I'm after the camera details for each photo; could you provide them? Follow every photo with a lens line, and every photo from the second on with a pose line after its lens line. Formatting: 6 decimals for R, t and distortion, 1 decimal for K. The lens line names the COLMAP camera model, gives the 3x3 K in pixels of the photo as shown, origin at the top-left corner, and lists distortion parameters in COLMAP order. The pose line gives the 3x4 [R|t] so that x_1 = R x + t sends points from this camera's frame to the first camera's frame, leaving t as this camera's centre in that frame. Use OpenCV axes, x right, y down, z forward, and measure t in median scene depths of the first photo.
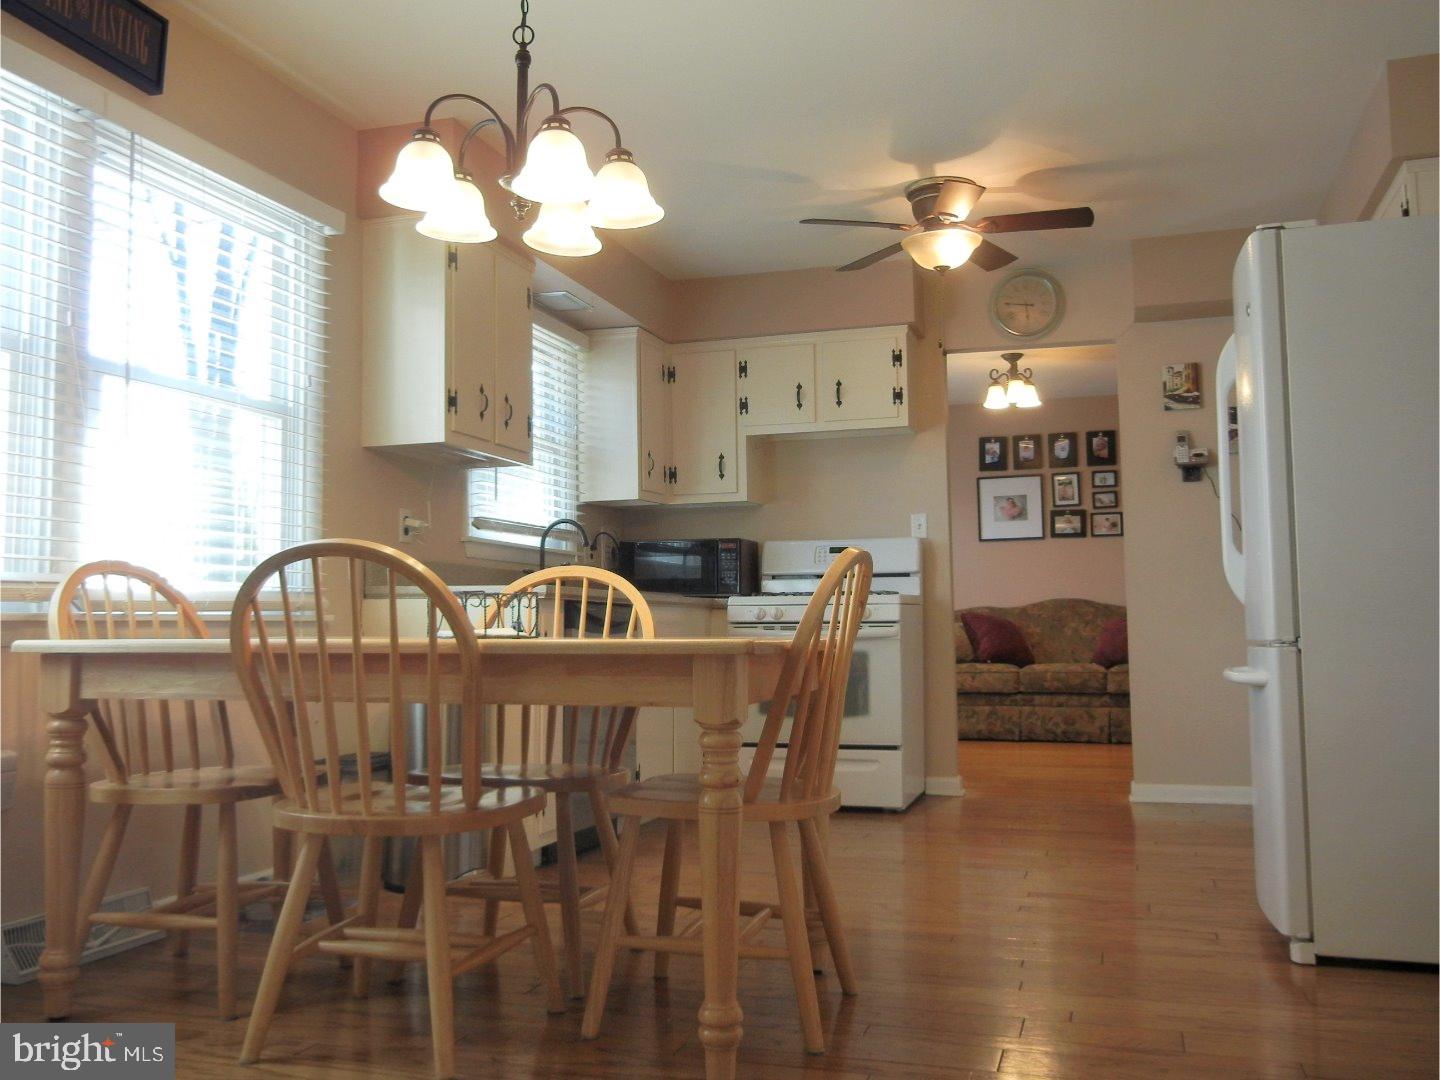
lens RADIAL K [[1308.2, 0, 715.8], [0, 1308.2, 536.3], [0, 0, 1]] dist [-0.009892, 0.000000]
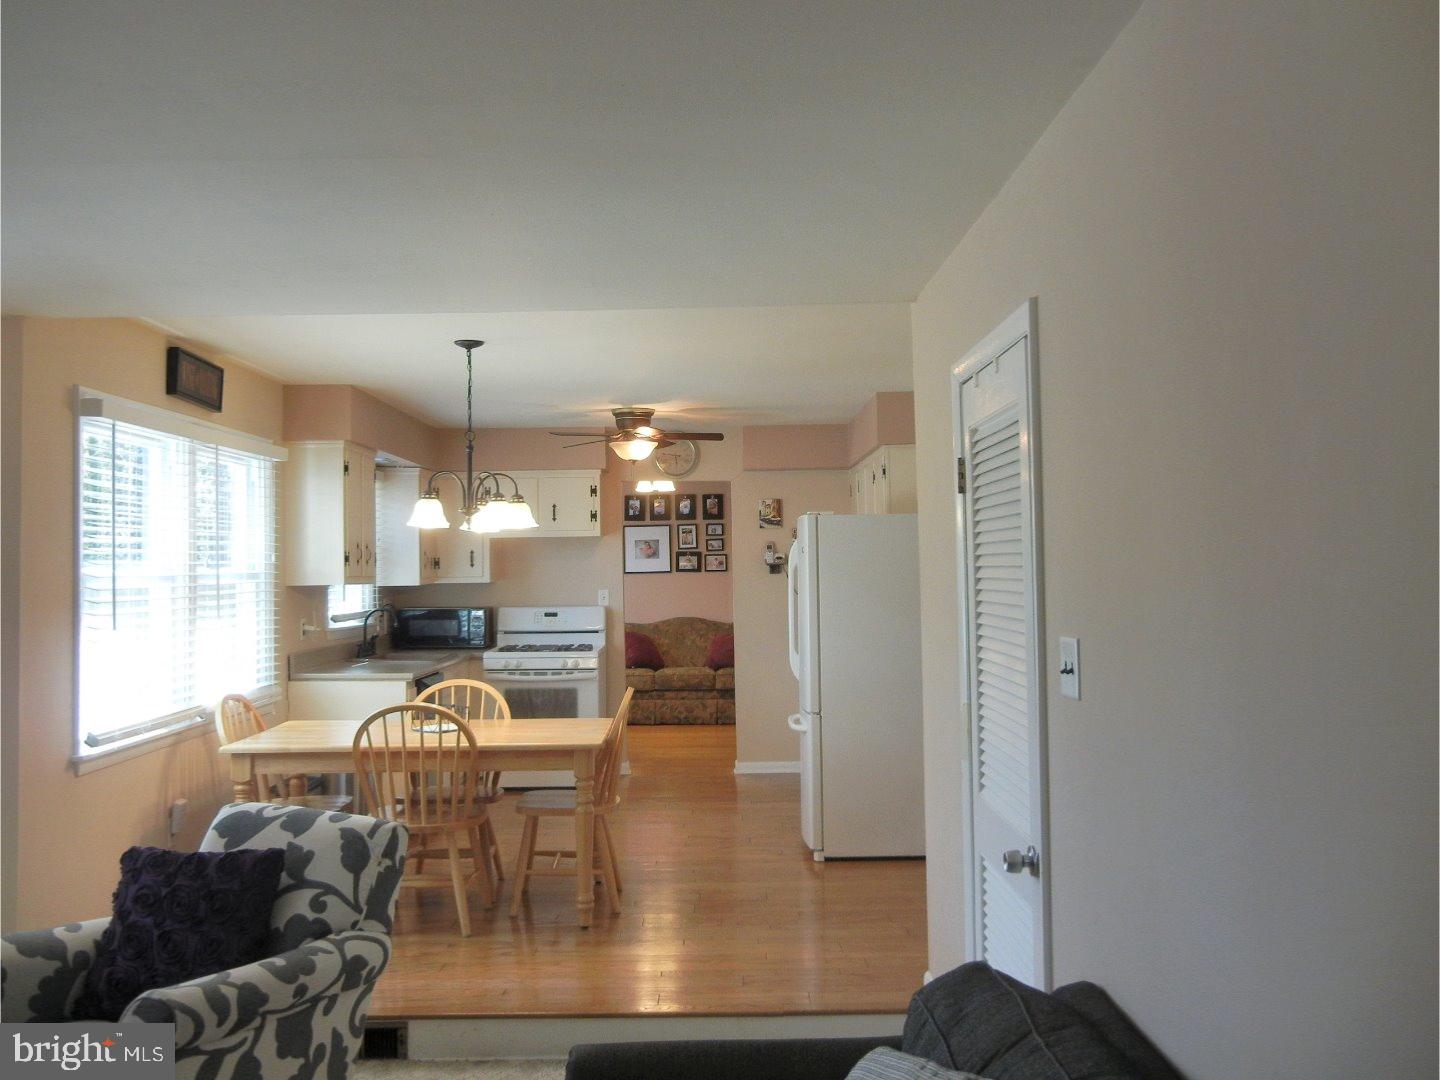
lens RADIAL K [[1308.2, 0, 726.3], [0, 1308.2, 532.3], [0, 0, 1]] dist [-0.009892, 0.000000]
pose [[0.951189, 0.005417, 0.308563, -0.125702], [-0.017422, 0.999194, 0.036162, -0.100162], [-0.308118, -0.039773, 0.950516, -0.338385]]
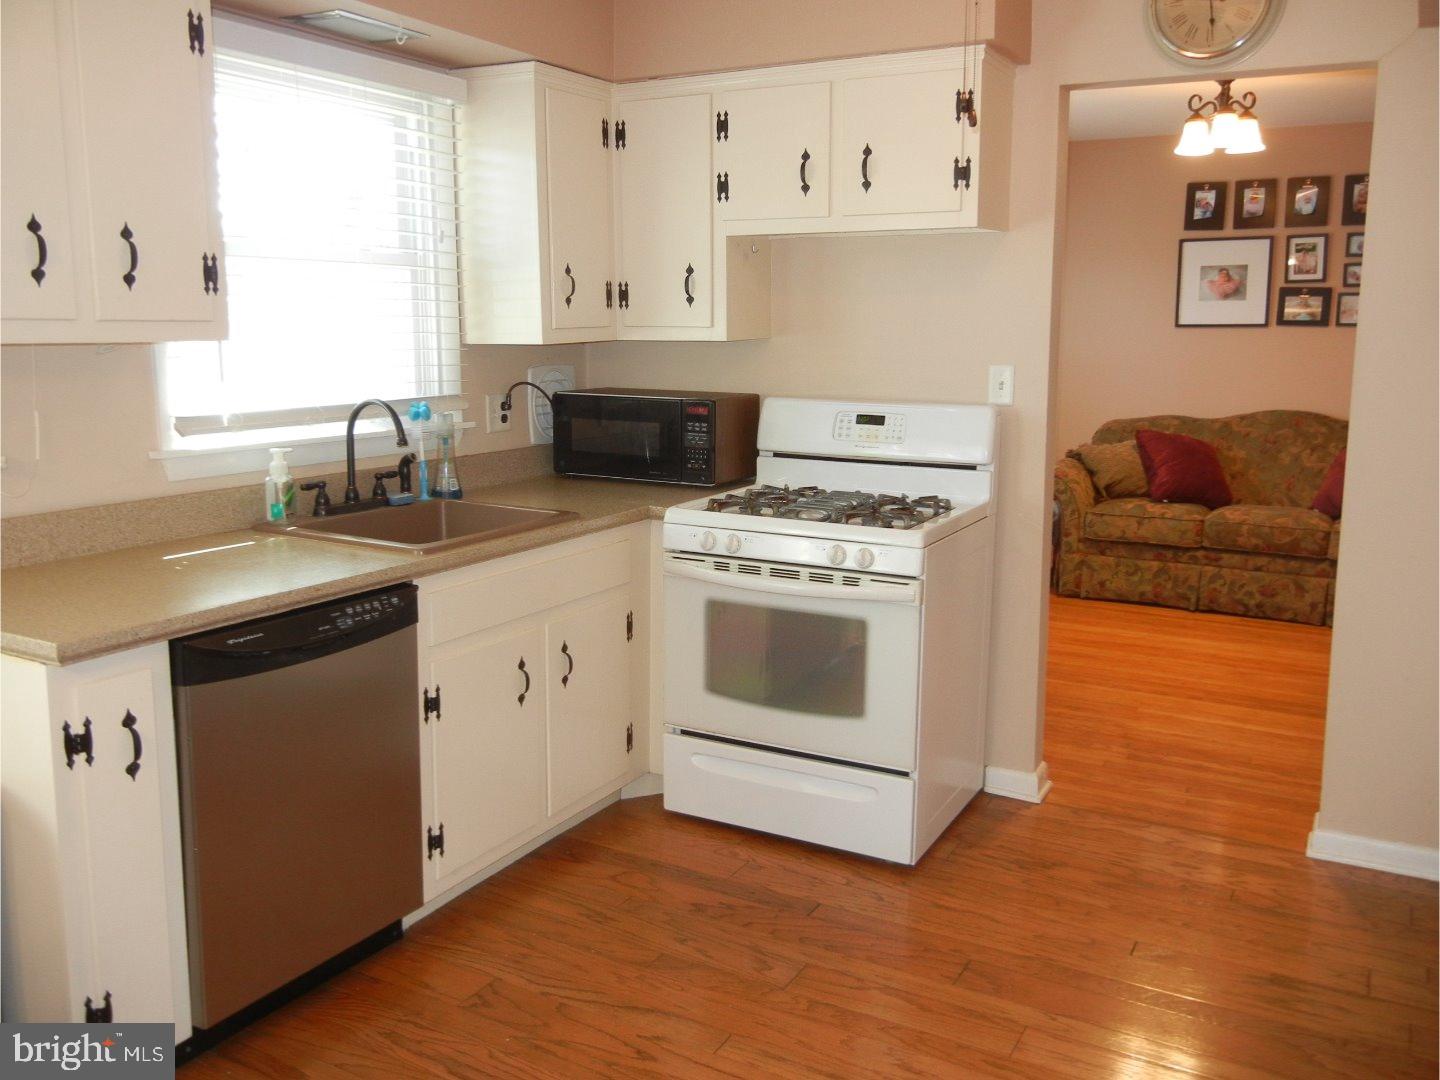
lens RADIAL K [[1224.8, 0, 717.5], [0, 1224.8, 528.1], [0, 0, 1]] dist [-0.016008, 0.007289]
pose [[0.978832, 0.047512, -0.199074, 0.101571], [0.001057, 0.971495, 0.237059, -0.056866], [0.204662, -0.232251, 0.950880, 0.288809]]
